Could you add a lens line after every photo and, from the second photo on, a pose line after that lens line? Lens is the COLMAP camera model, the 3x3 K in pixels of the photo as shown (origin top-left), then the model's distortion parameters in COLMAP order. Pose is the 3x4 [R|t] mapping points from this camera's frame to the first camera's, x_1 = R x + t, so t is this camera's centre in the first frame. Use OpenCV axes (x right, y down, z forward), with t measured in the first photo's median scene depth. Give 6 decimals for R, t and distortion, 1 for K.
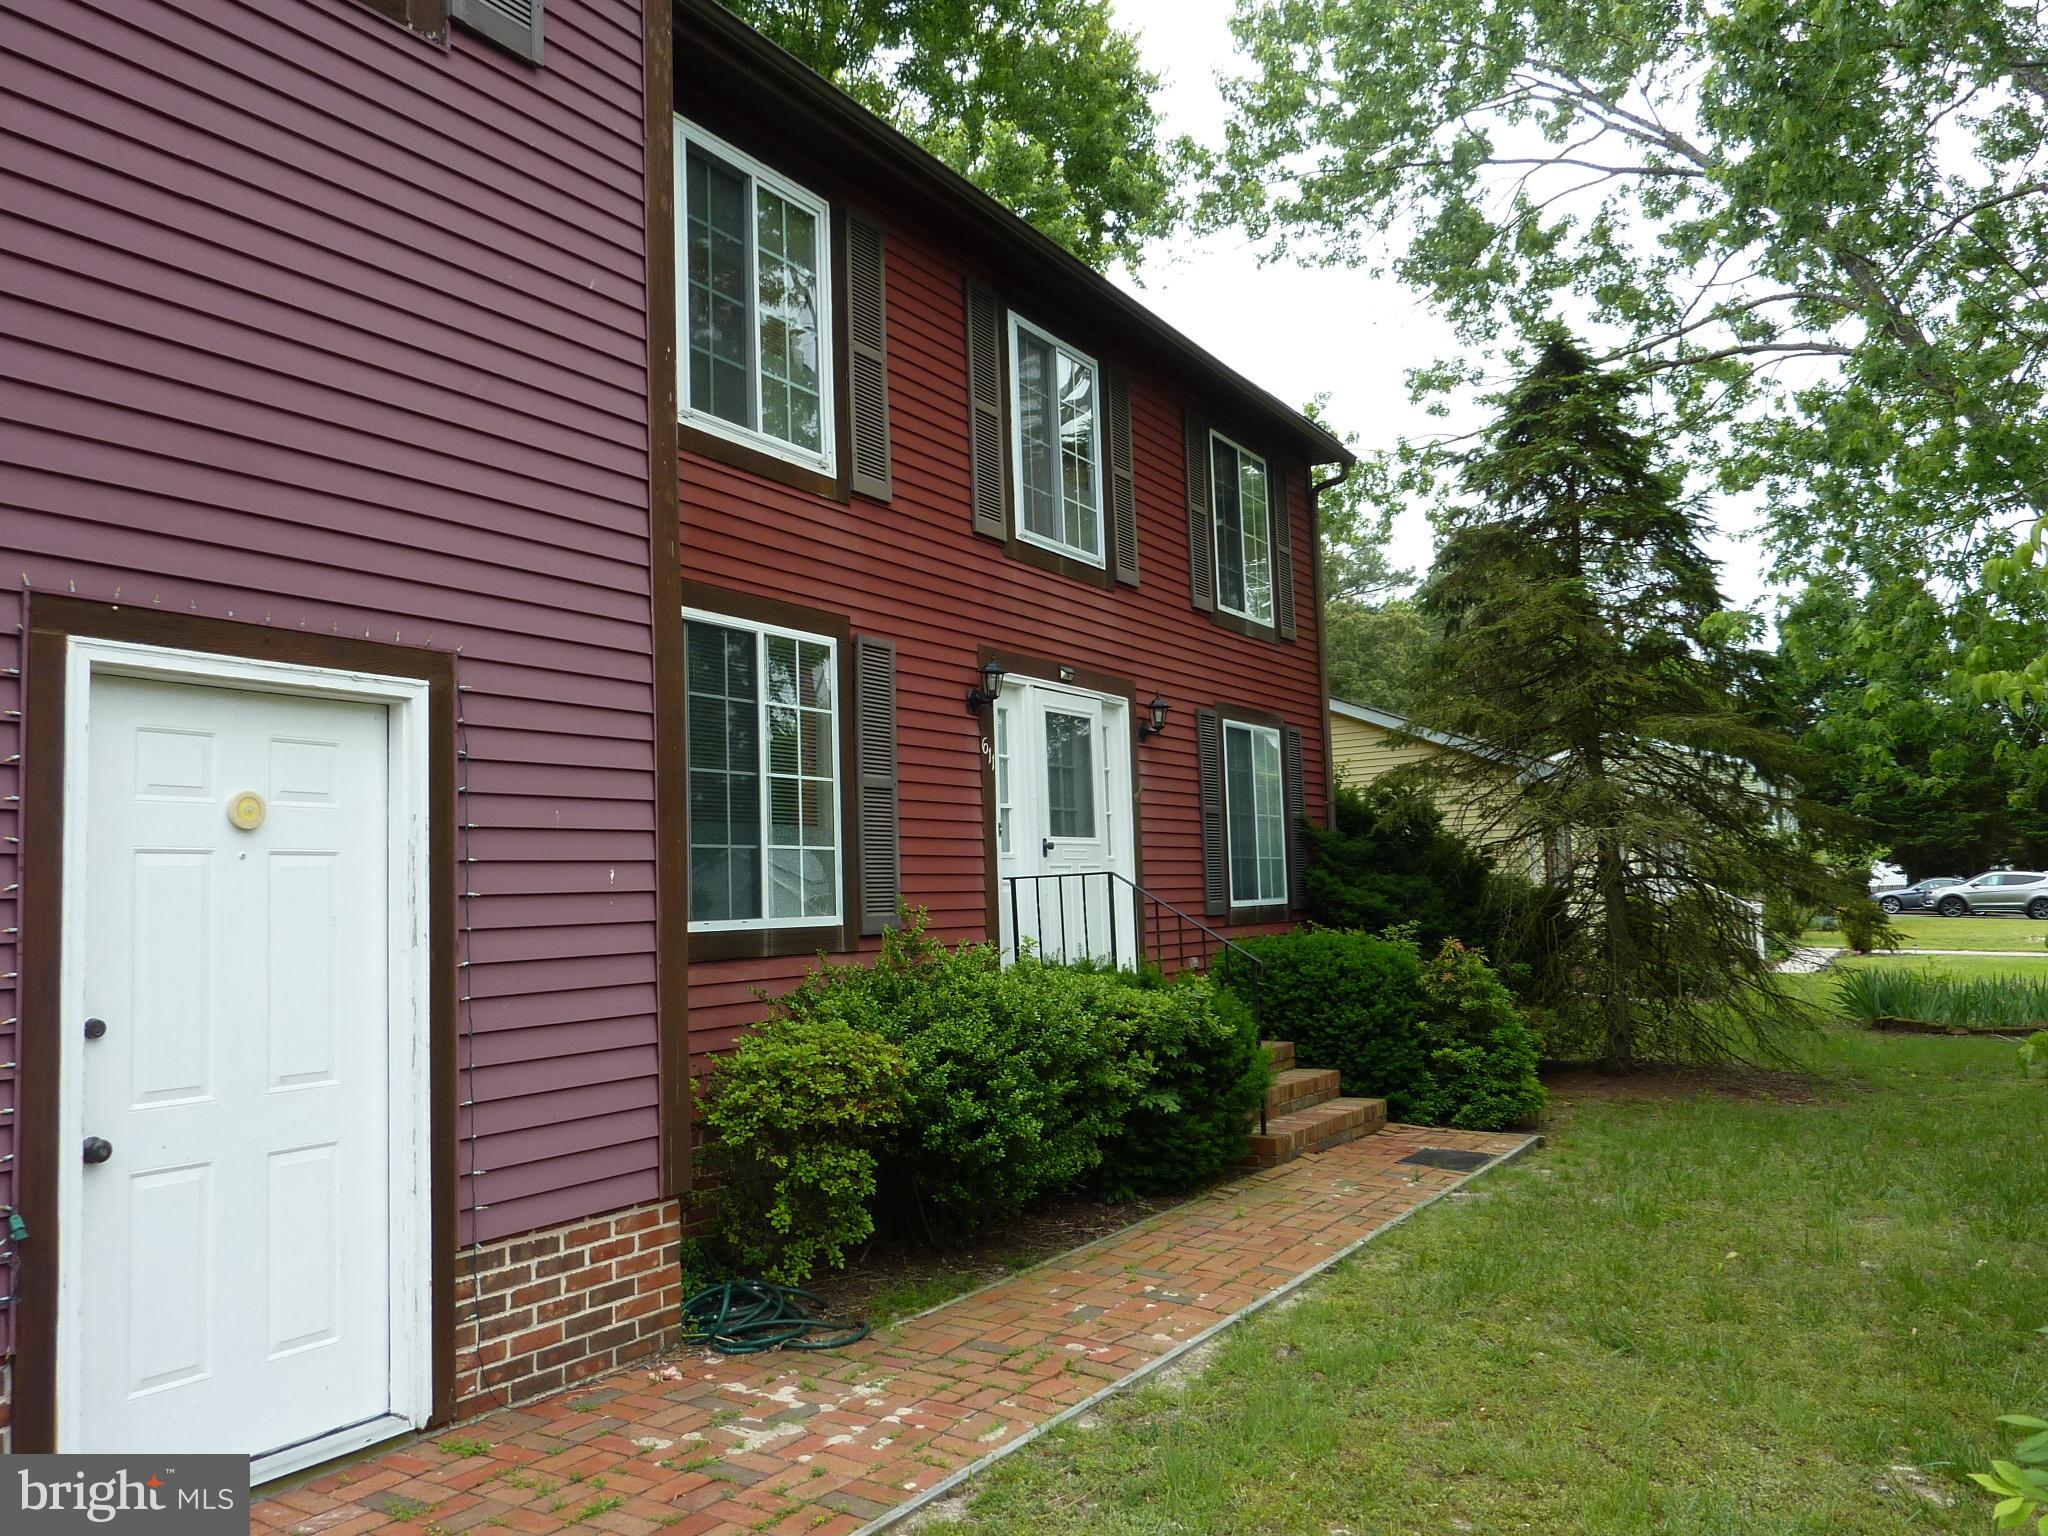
lens RADIAL K [[1540.5, 0, 1024.0], [0, 1540.5, 768.0], [0, 0, 1]] dist [0.016510, -0.075616]
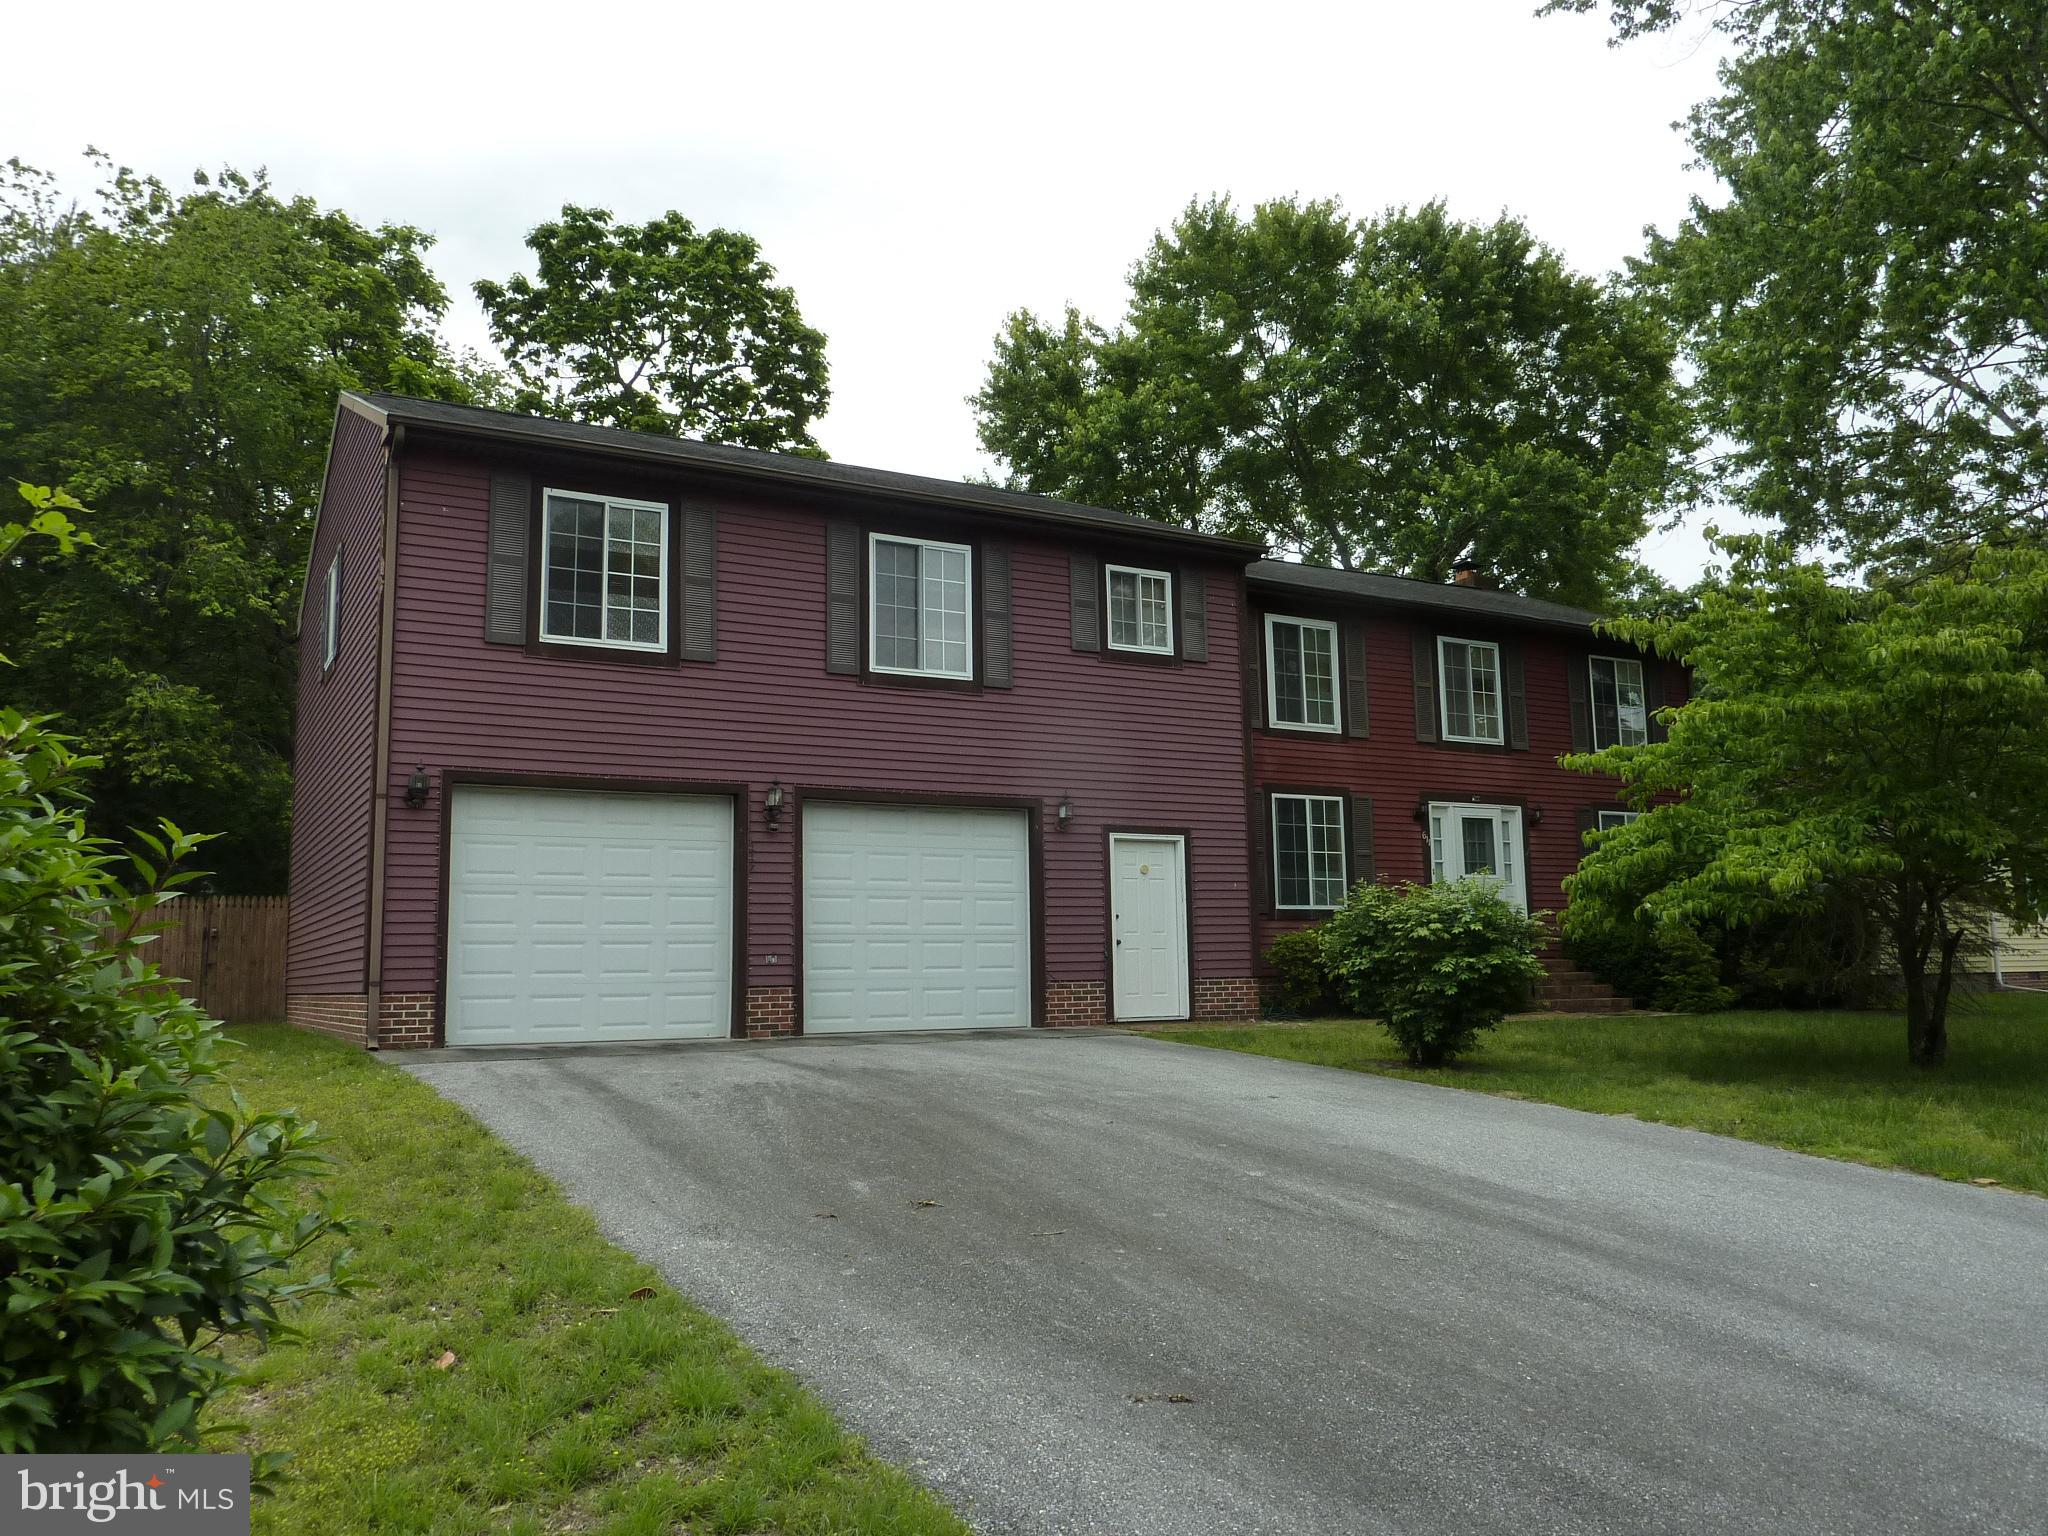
lens RADIAL K [[1540.5, 0, 1024.0], [0, 1540.5, 768.0], [0, 0, 1]] dist [0.016510, -0.075616]
pose [[0.869784, -0.047932, -0.491099, 0.678458], [0.032086, 0.998658, -0.040644, -0.046064], [0.492389, 0.019594, 0.870155, -1.488338]]
